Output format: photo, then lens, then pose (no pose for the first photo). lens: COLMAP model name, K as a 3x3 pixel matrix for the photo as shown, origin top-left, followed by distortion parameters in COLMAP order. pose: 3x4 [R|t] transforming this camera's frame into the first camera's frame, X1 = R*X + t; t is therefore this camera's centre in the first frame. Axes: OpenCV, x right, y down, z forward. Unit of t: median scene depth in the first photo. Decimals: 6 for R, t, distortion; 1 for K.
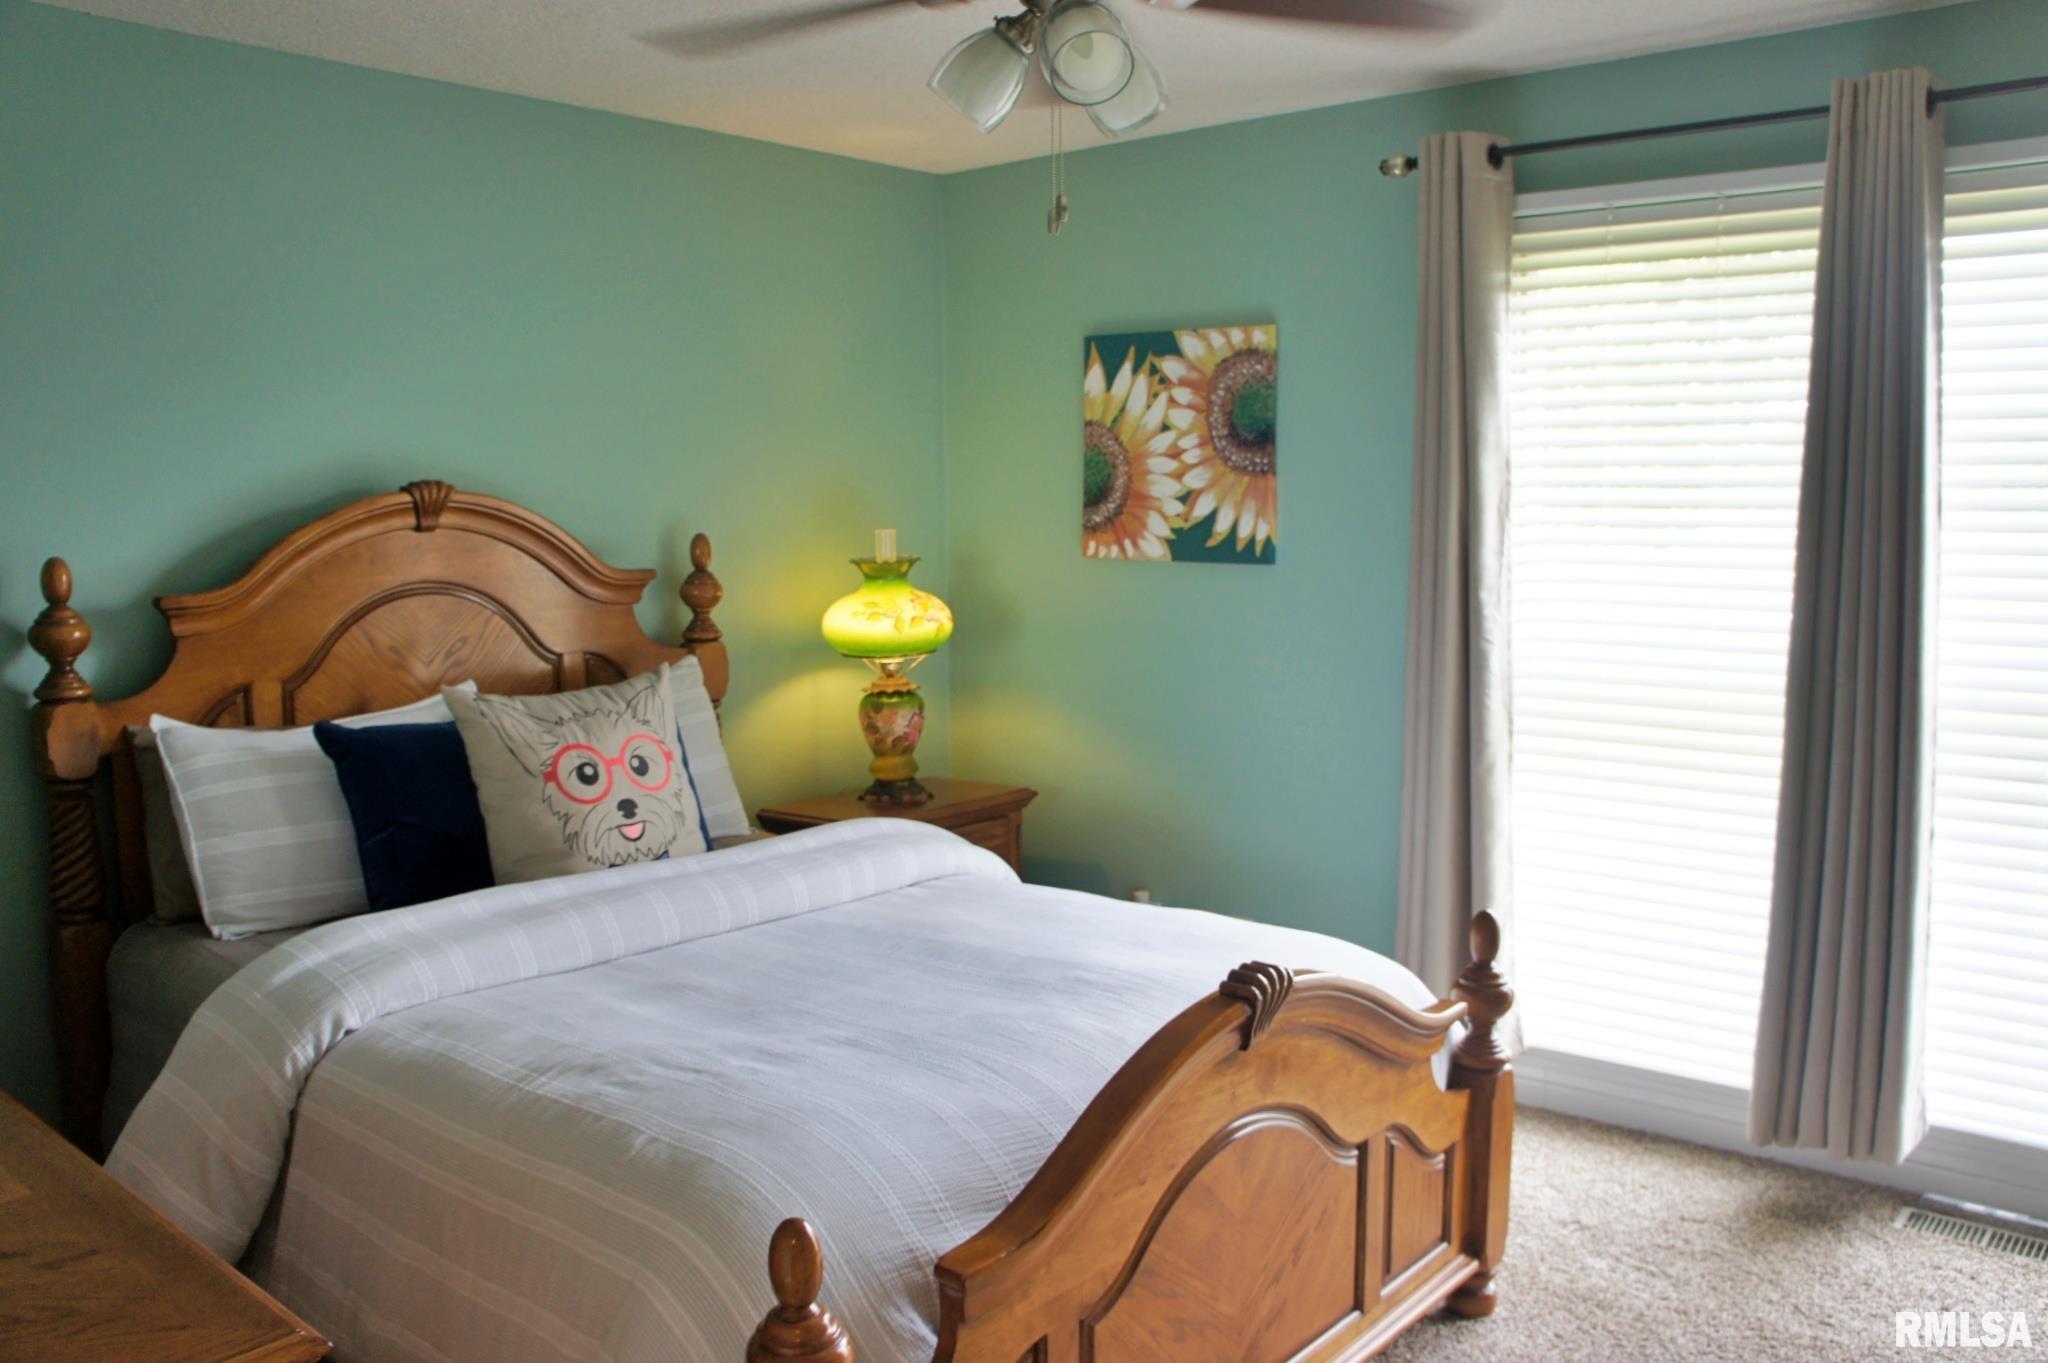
lens RADIAL K [[1710.2, 0, 1013.6], [0, 1710.2, 683.2], [0, 0, 1]] dist [-0.189055, 0.136316]
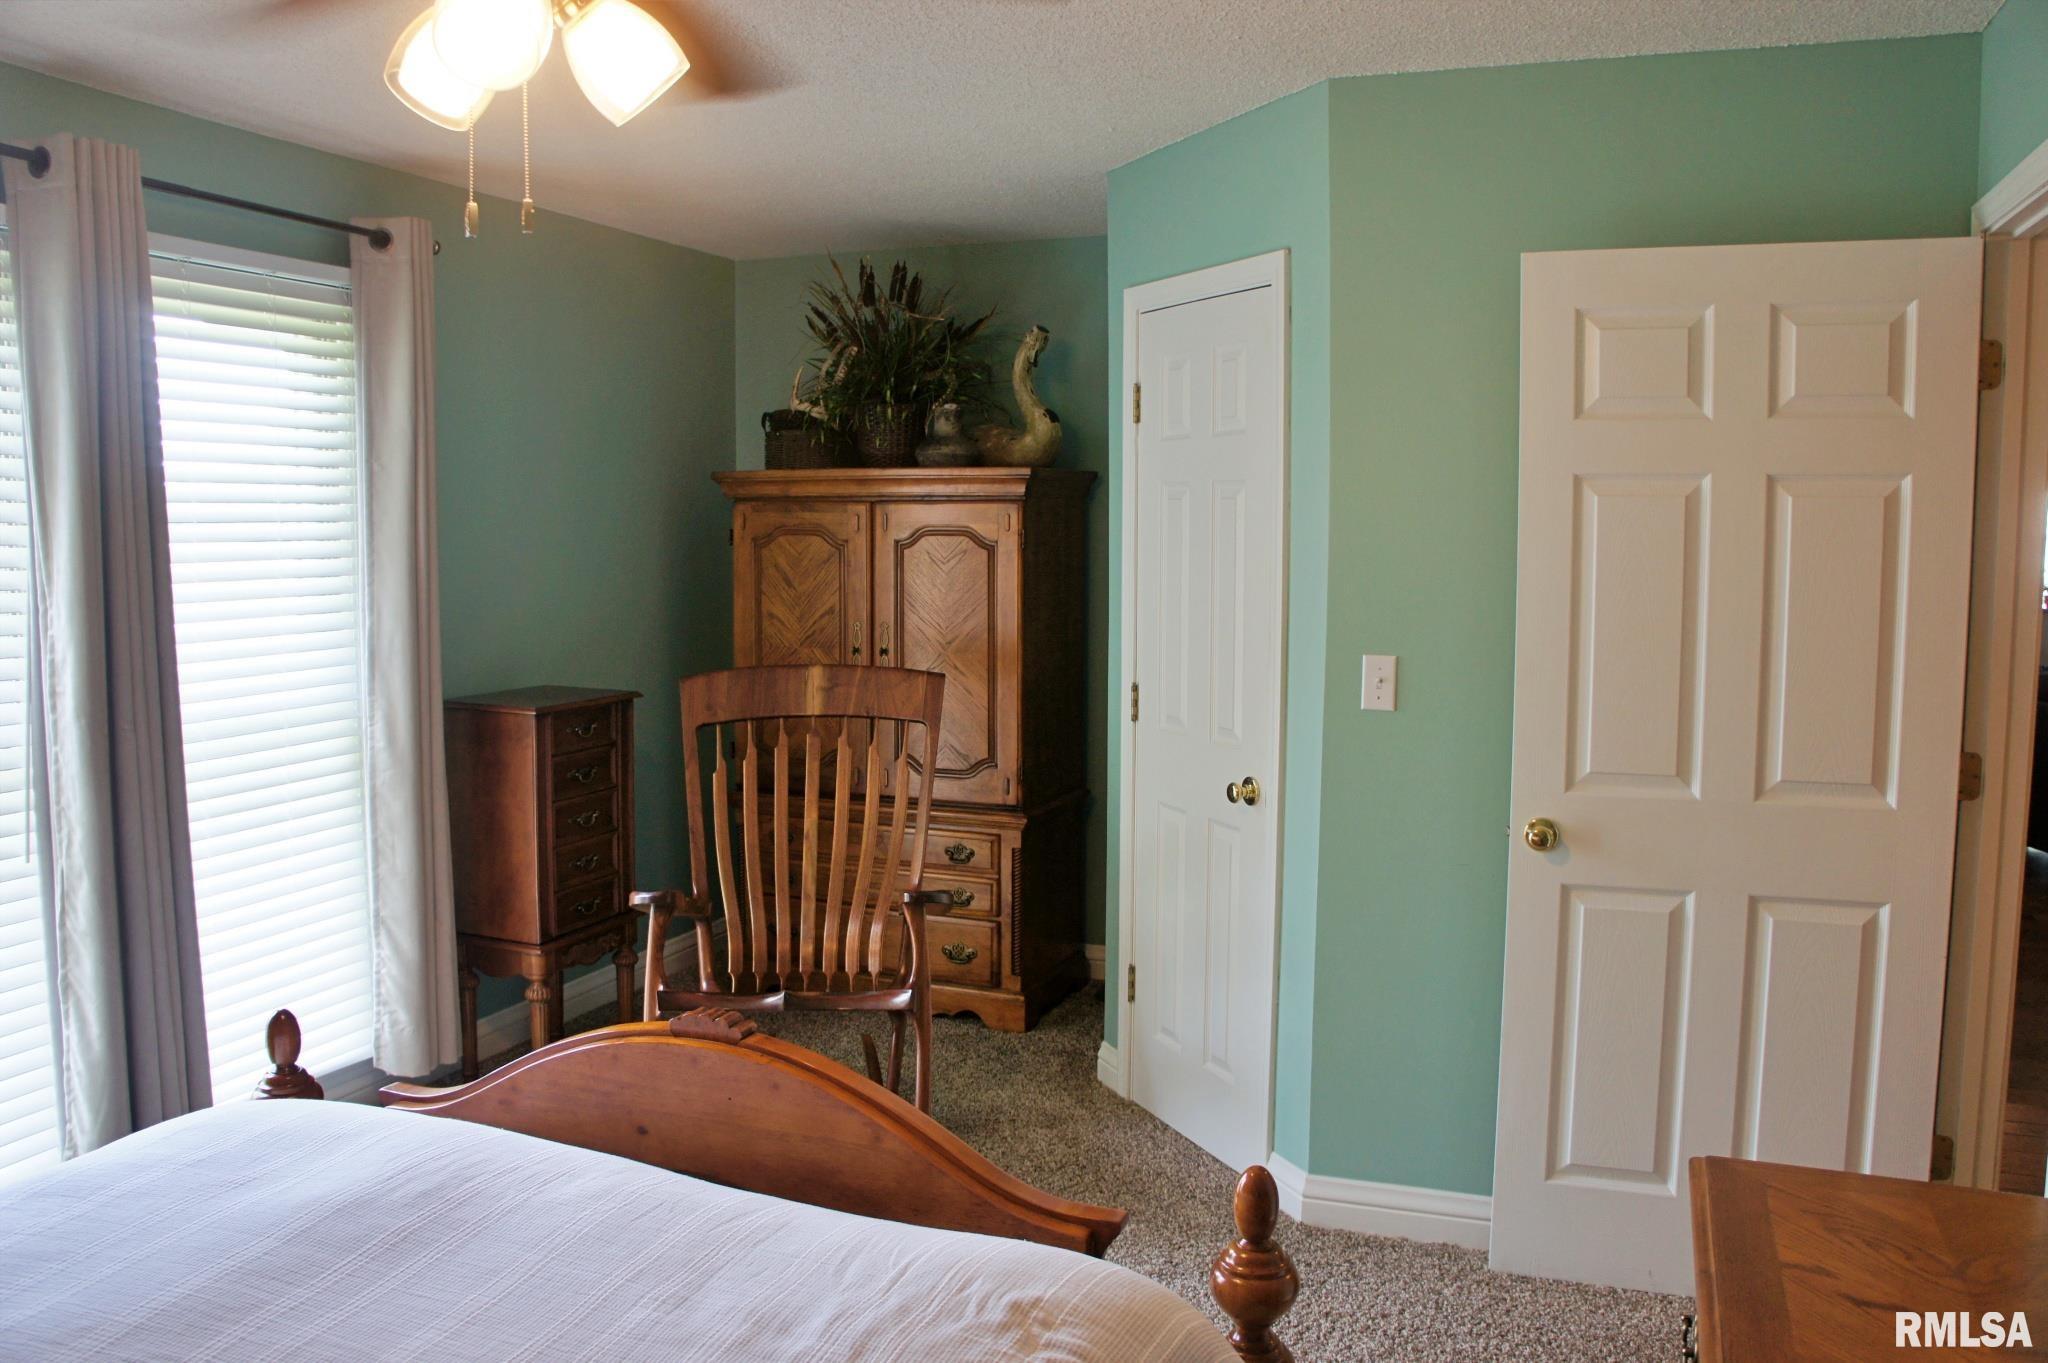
lens RADIAL K [[1617.6, 0, 1024.0], [0, 1617.6, 681.5], [0, 0, 1]] dist [-0.169609, 0.107422]
pose [[-0.339206, -0.096946, 0.935703, -0.594250], [0.091602, 0.986545, 0.135420, -0.112510], [-0.936242, 0.131647, -0.325762, 0.783442]]
